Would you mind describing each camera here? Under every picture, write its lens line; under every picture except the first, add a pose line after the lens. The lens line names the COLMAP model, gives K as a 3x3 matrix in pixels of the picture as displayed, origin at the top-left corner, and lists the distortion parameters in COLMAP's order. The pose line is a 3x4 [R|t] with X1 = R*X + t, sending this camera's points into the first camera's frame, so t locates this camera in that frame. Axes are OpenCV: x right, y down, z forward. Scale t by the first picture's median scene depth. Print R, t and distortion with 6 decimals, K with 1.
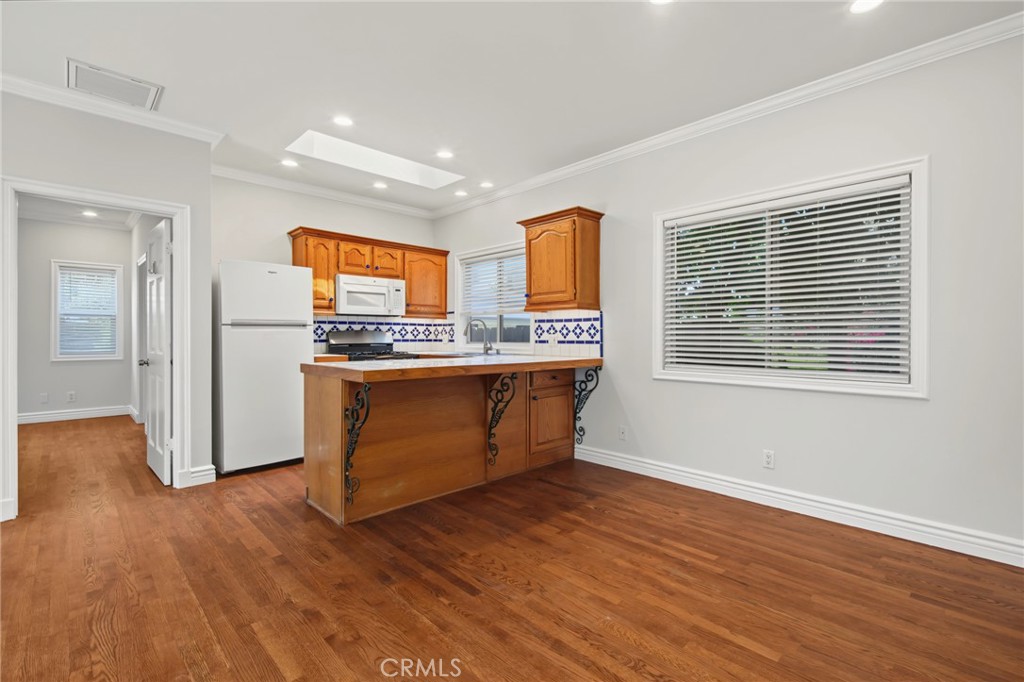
lens RADIAL K [[462.8, 0, 517.3], [0, 462.8, 333.4], [0, 0, 1]] dist [0.014931, -0.009415]
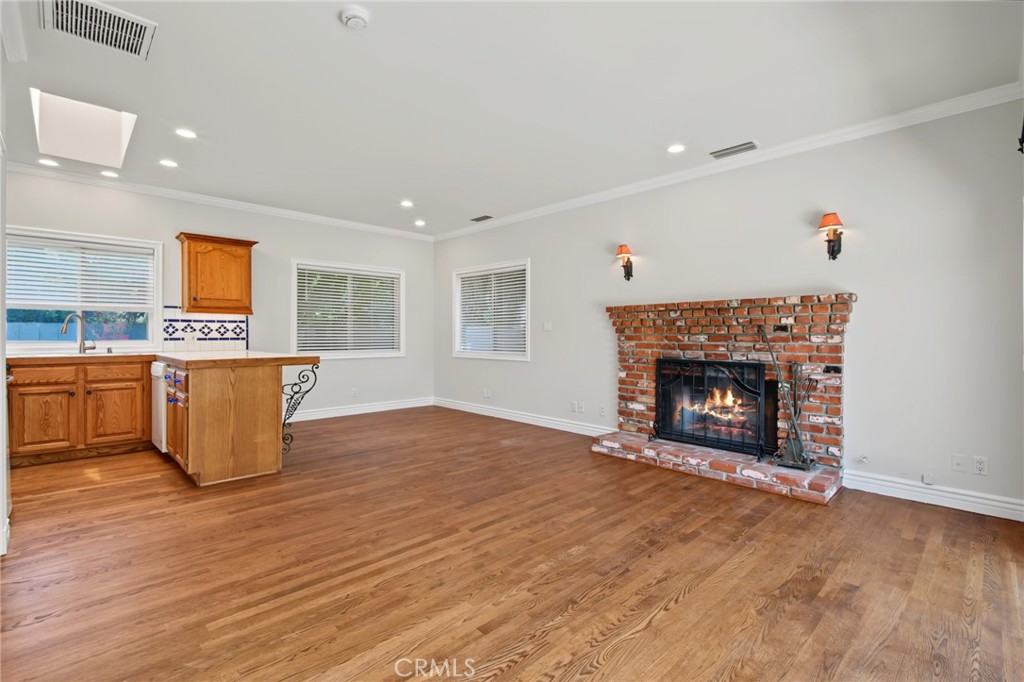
lens RADIAL K [[462.8, 0, 517.3], [0, 462.8, 333.4], [0, 0, 1]] dist [0.014931, -0.009415]
pose [[0.008933, 0.001715, 0.999959, -1.368381], [-0.008351, 0.999964, -0.001640, -0.001198], [-0.999925, -0.008336, 0.008947, 0.218775]]
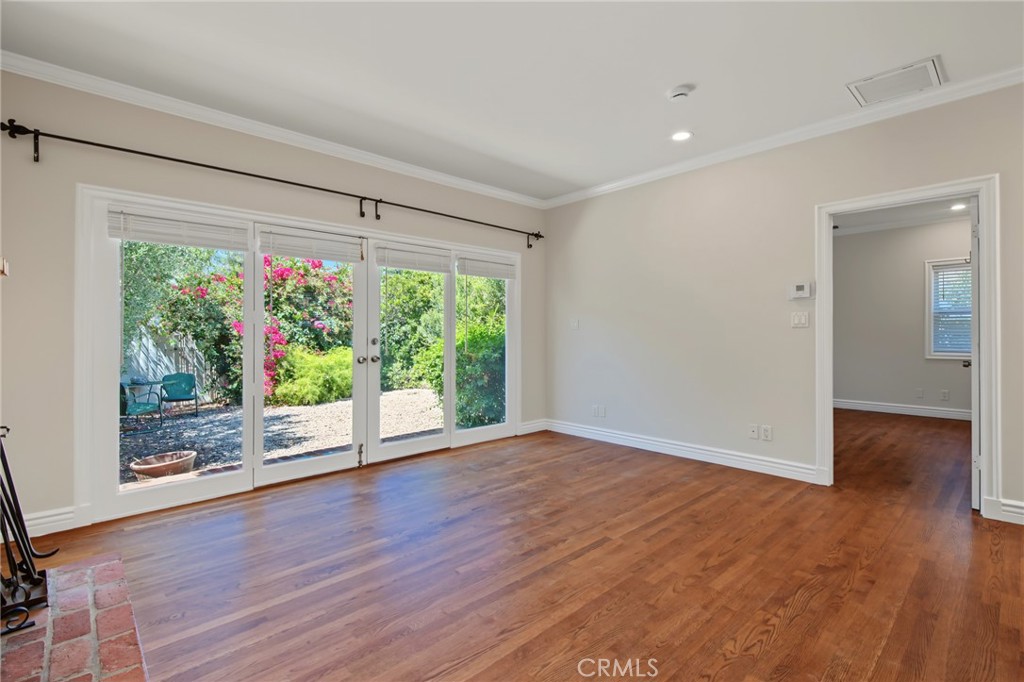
lens RADIAL K [[470.9, 0, 515.1], [0, 470.9, 334.8], [0, 0, 1]] dist [0.017275, -0.009710]
pose [[-0.027162, 0.001279, -0.999630, 0.136830], [0.007630, 0.999970, 0.001072, -0.001186], [0.999602, -0.007598, -0.027171, 0.173198]]
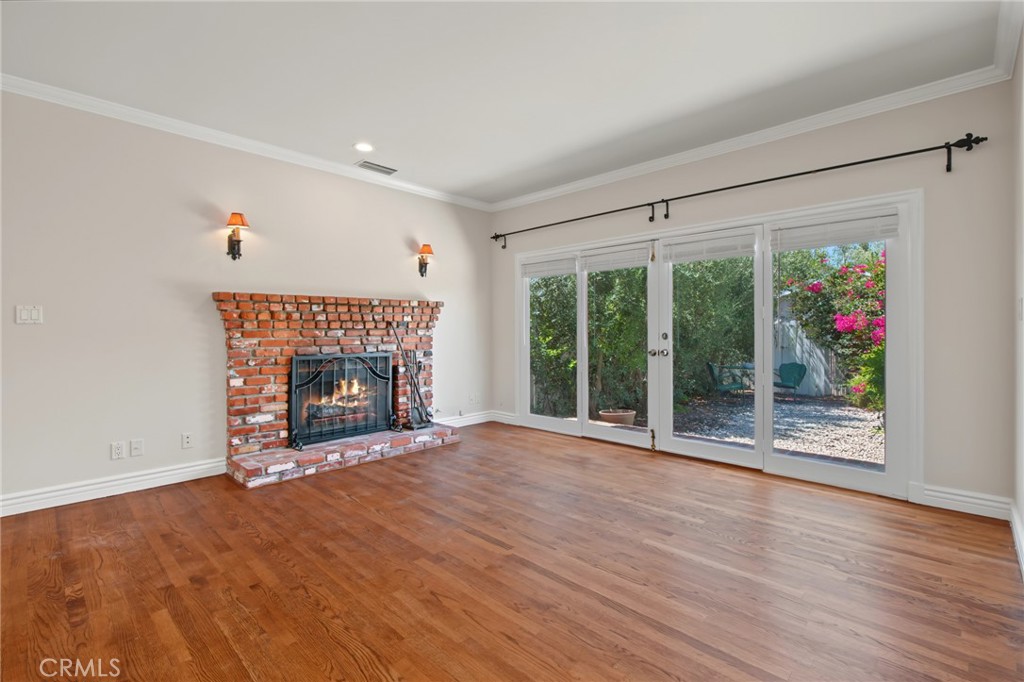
lens RADIAL K [[462.8, 0, 517.3], [0, 462.8, 333.4], [0, 0, 1]] dist [0.014931, -0.009415]
pose [[-0.999587, 0.001406, -0.028717, -0.601803], [0.001273, 0.999988, 0.004658, 0.000834], [0.028723, 0.004619, -0.999577, 0.981038]]
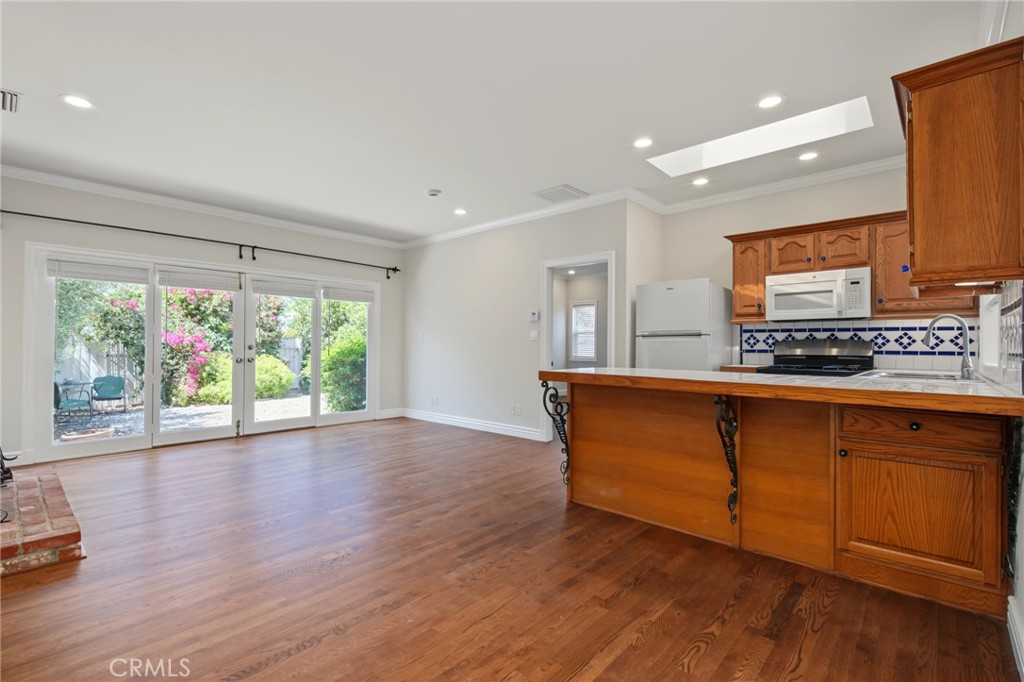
lens RADIAL K [[467.2, 0, 519.1], [0, 467.2, 345.6], [0, 0, 1]] dist [0.013985, -0.009097]
pose [[0.058649, -0.001595, -0.998277, 0.649878], [-0.000666, 0.999998, -0.001637, 0.009596], [0.998278, 0.000761, 0.058648, 0.623949]]
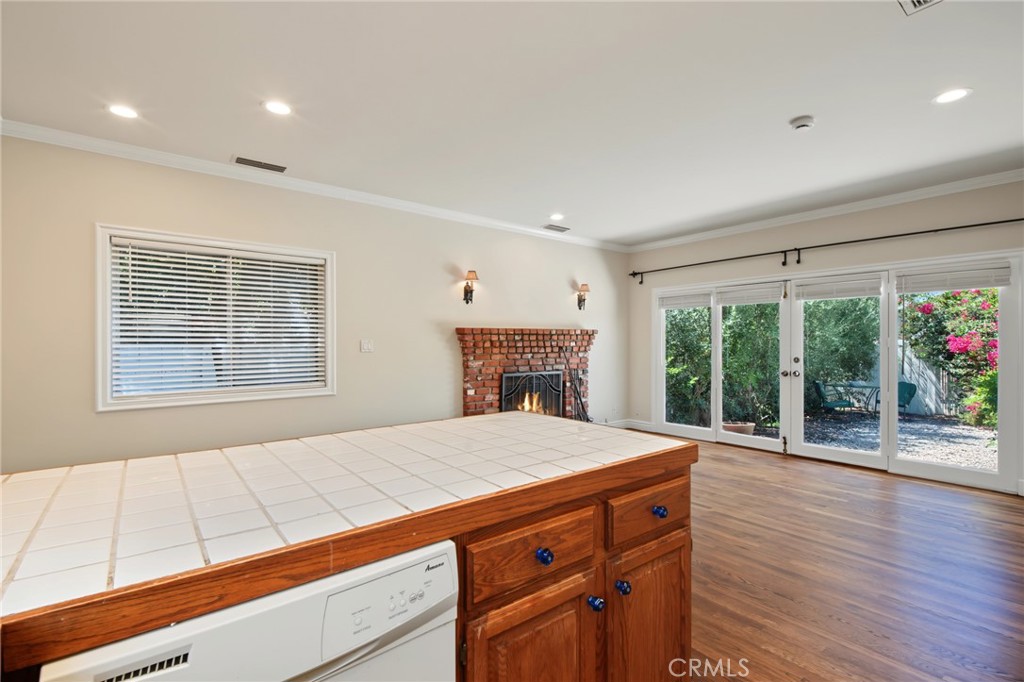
lens RADIAL K [[467.2, 0, 519.1], [0, 467.2, 345.6], [0, 0, 1]] dist [0.013985, -0.009097]
pose [[-0.994420, -0.000798, 0.105492, -0.305400], [-0.000597, 0.999998, 0.001932, -0.033930], [-0.105494, 0.001858, -0.994418, 1.353505]]
